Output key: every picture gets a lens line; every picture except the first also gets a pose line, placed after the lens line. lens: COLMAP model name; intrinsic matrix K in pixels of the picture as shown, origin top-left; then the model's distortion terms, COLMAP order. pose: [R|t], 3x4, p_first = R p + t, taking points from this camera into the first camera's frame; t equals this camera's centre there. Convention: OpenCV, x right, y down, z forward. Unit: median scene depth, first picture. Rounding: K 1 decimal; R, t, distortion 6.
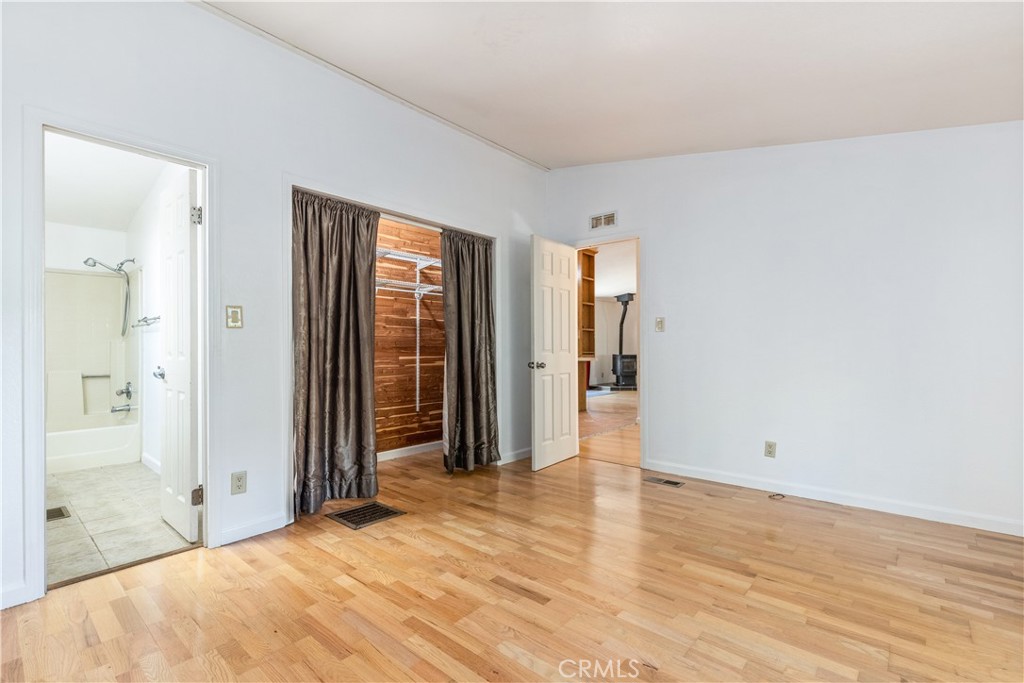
lens RADIAL K [[467.9, 0, 512.0], [0, 467.9, 341.5], [0, 0, 1]] dist [0.002140, 0.000380]
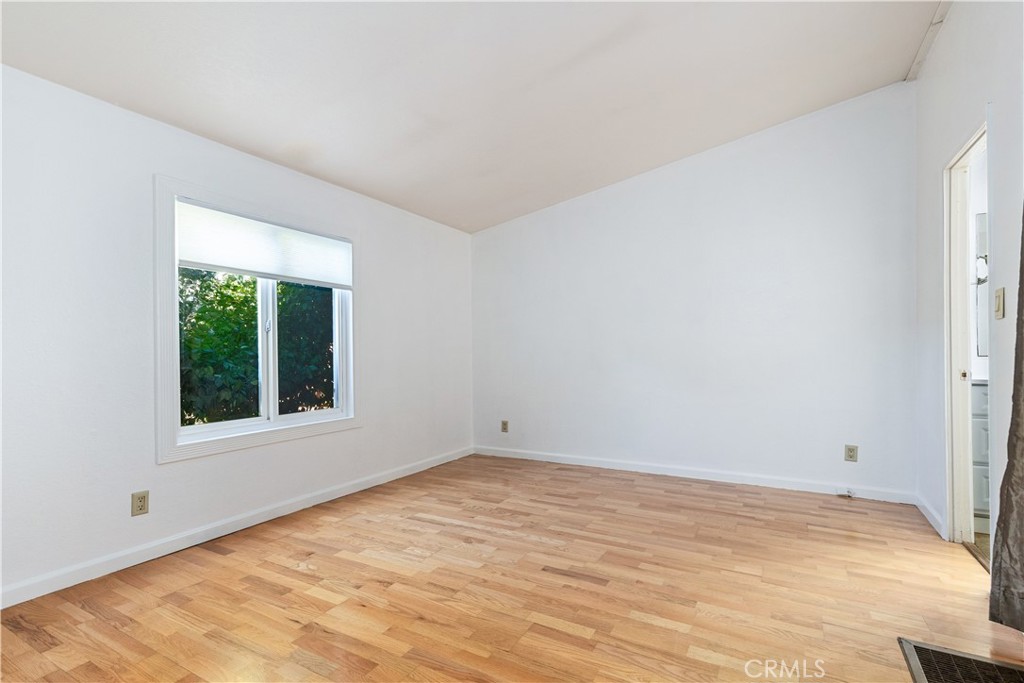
lens RADIAL K [[467.9, 0, 512.0], [0, 467.9, 341.5], [0, 0, 1]] dist [0.002140, 0.000380]
pose [[-0.980192, 0.009534, -0.197819, 0.298023], [0.016620, 0.999277, -0.034189, 0.043529], [0.197350, -0.036799, -0.979642, 1.713771]]
